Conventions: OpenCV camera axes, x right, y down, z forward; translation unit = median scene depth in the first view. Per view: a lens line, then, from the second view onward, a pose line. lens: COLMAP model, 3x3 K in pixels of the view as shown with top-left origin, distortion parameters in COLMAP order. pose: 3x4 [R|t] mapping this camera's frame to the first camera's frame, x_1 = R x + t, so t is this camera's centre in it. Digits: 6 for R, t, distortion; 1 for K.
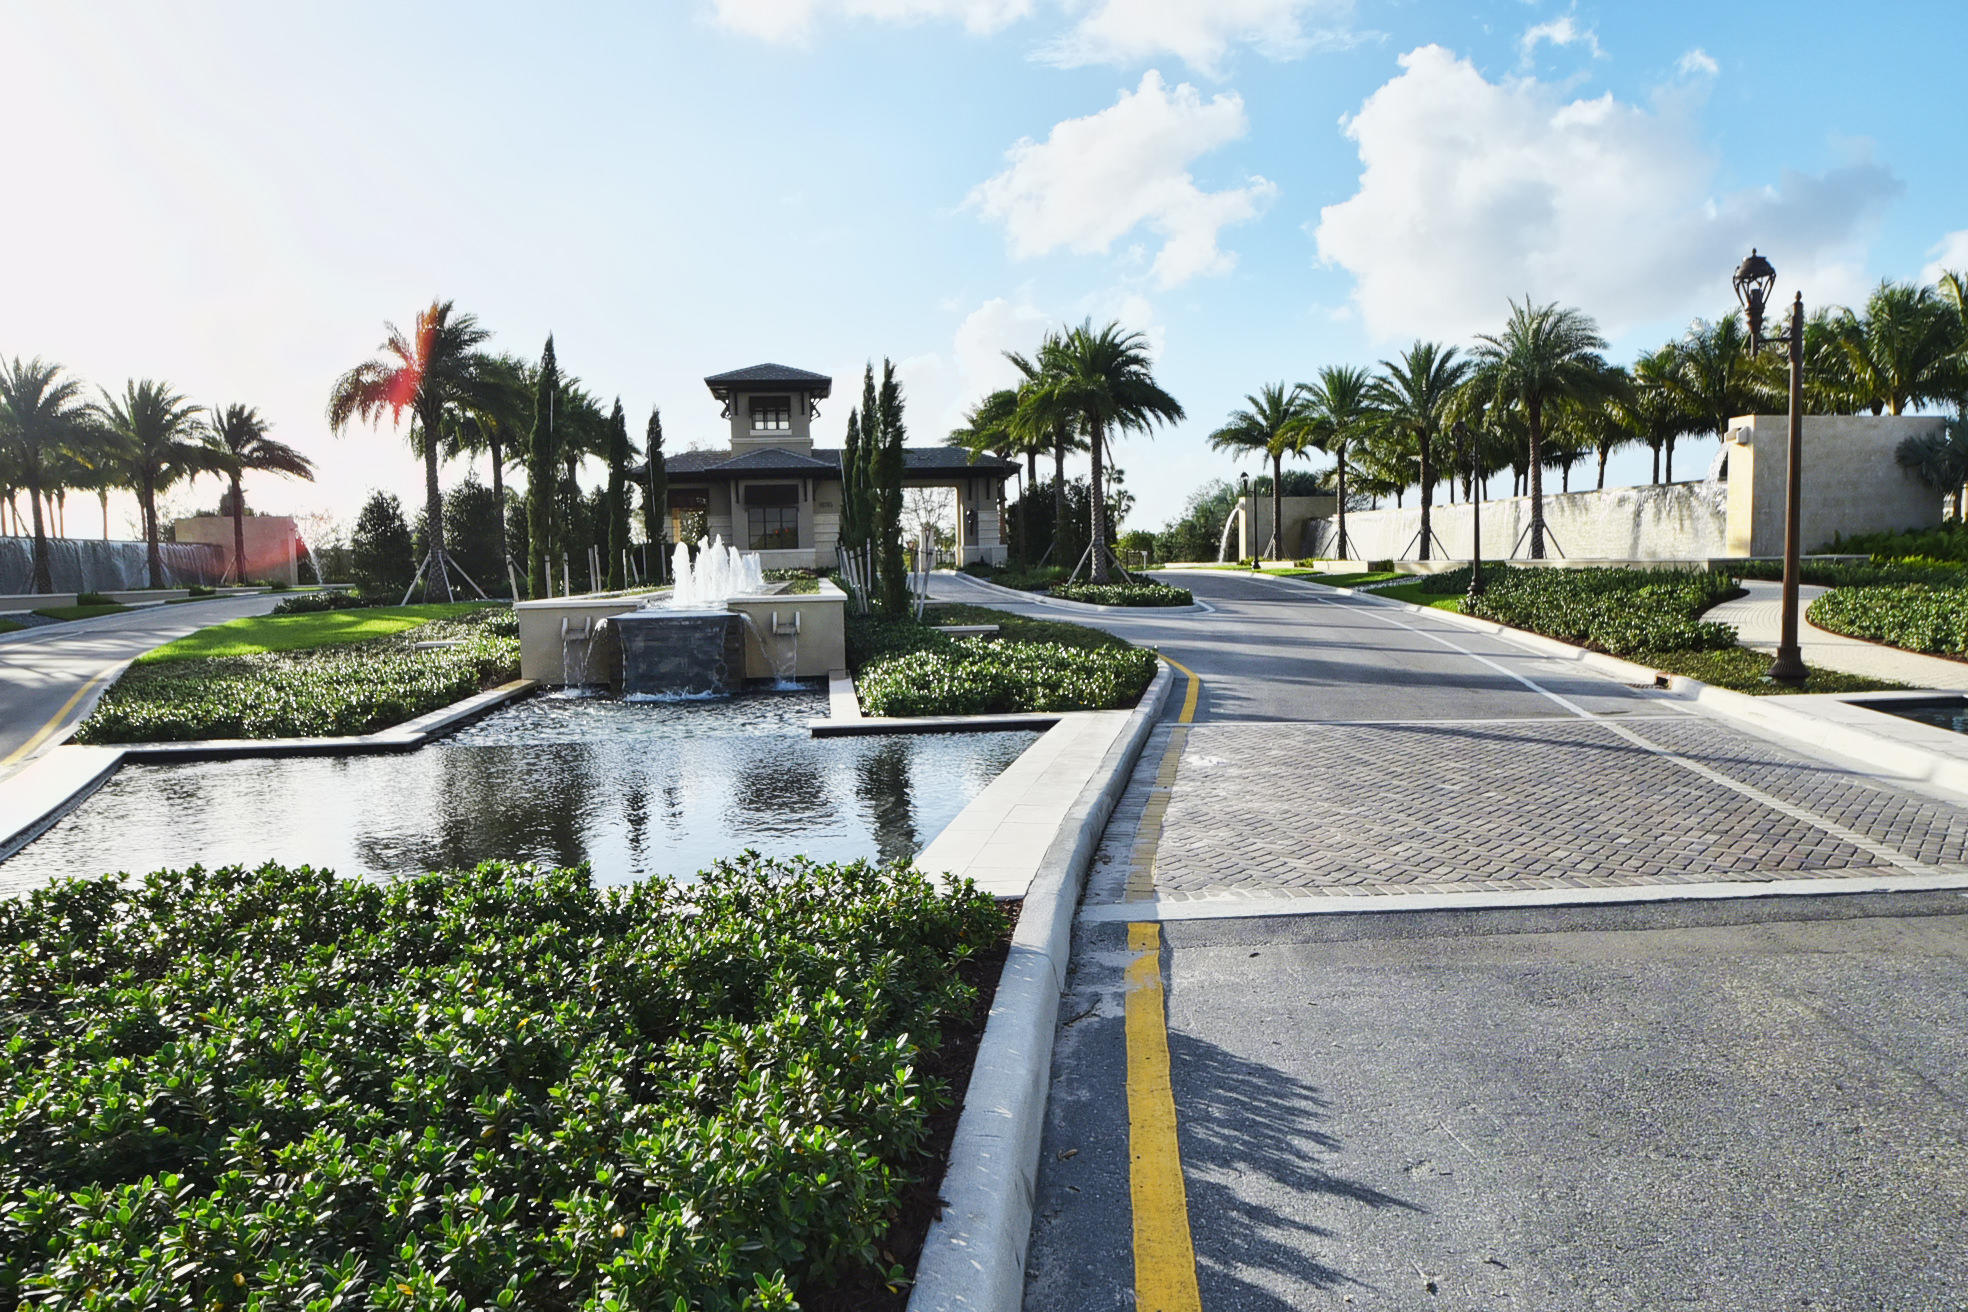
lens RADIAL K [[1327.4, 0, 987.6], [0, 1327.4, 658.2], [0, 0, 1]] dist [-0.031524, 0.000250]
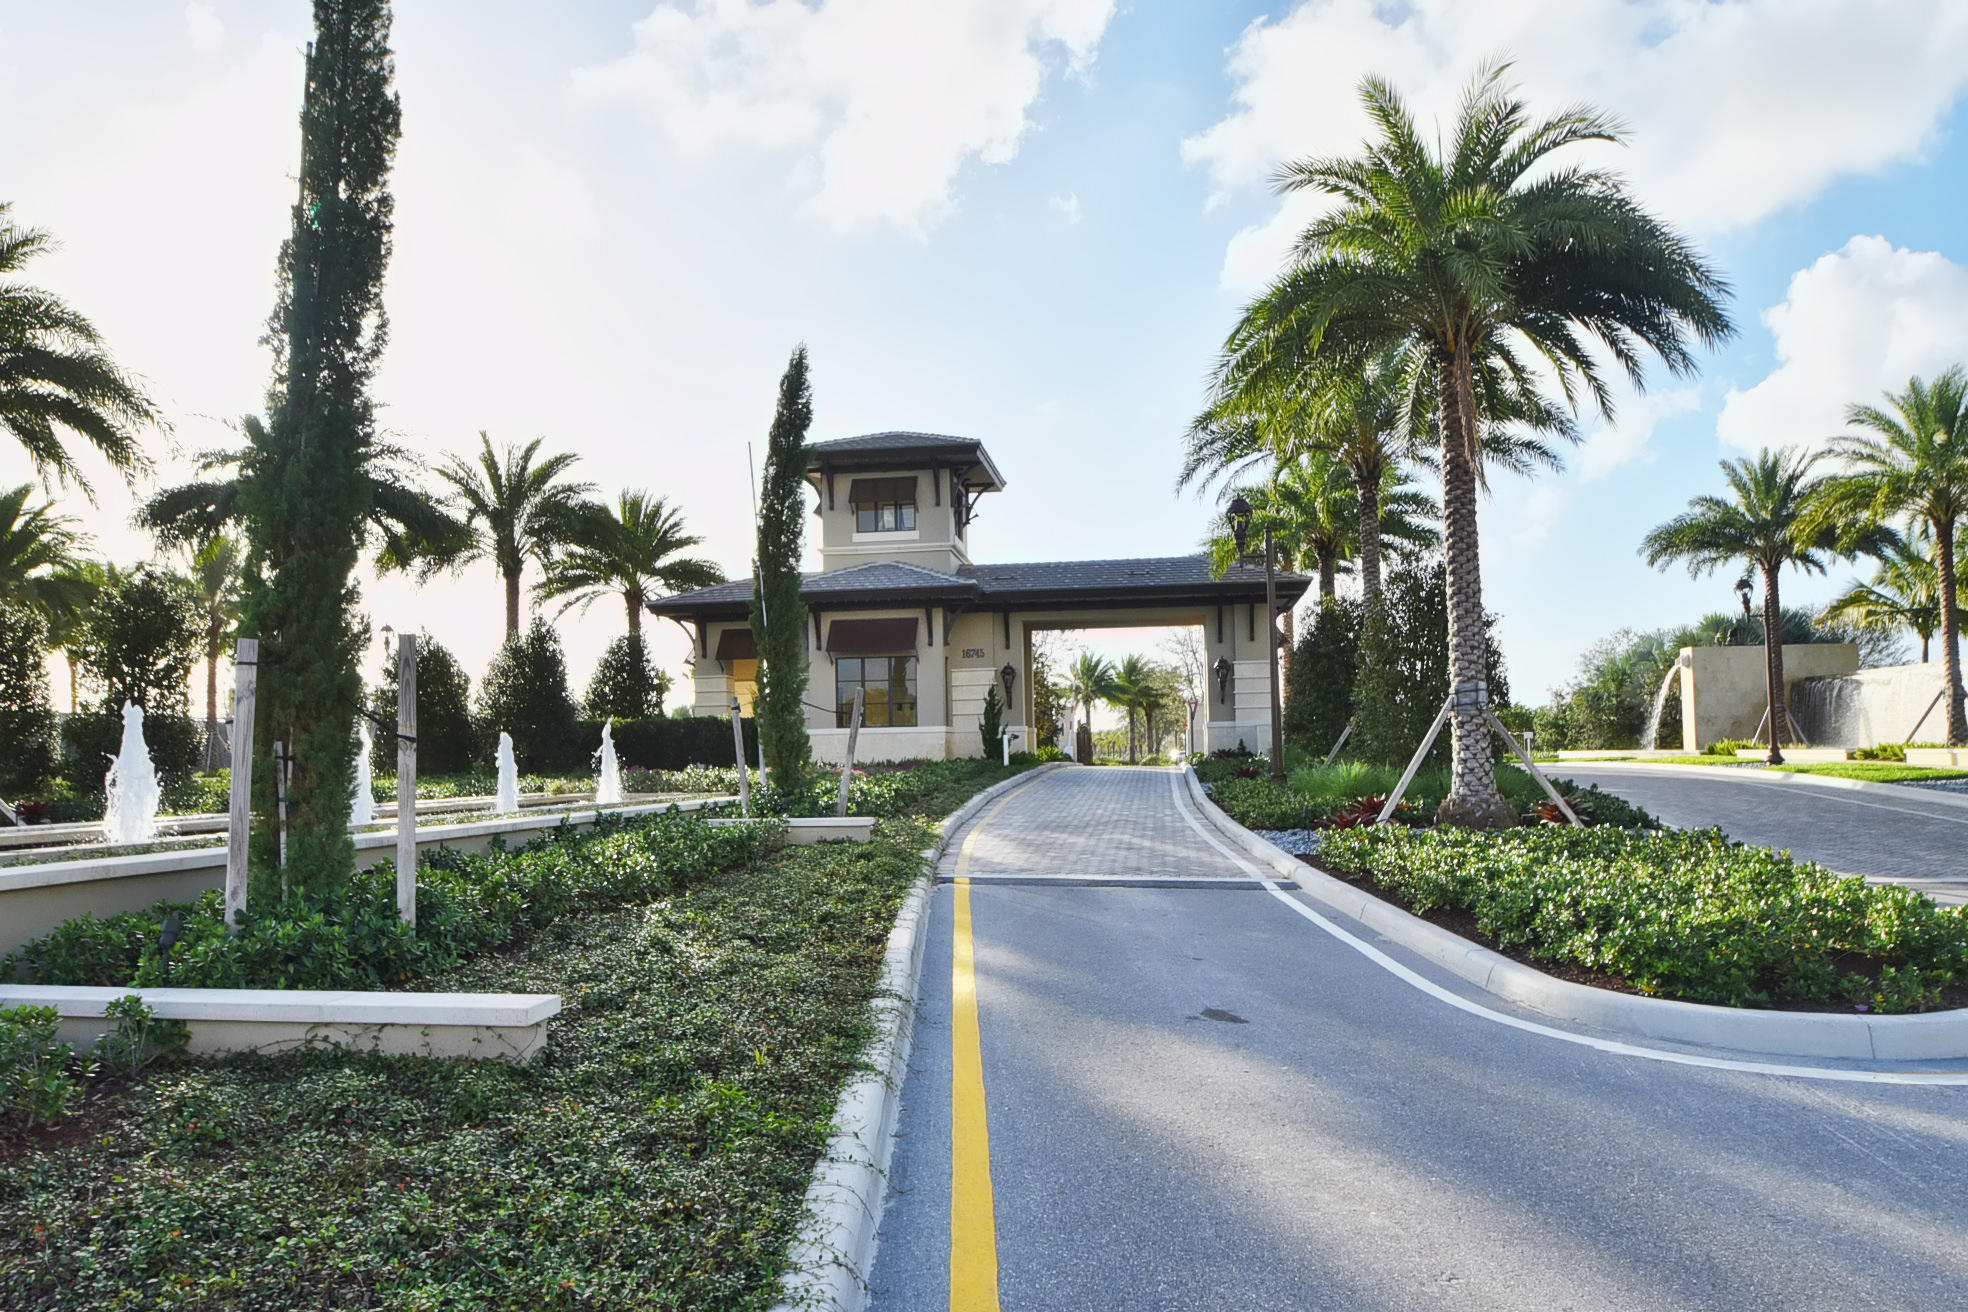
lens RADIAL K [[1327.4, 0, 990.3], [0, 1327.4, 670.3], [0, 0, 1]] dist [-0.031524, 0.000250]
pose [[0.969365, -0.011899, -0.245335, 0.031630], [-0.019988, 0.991691, -0.127077, -0.032352], [0.244809, 0.128087, 0.961074, 0.429361]]
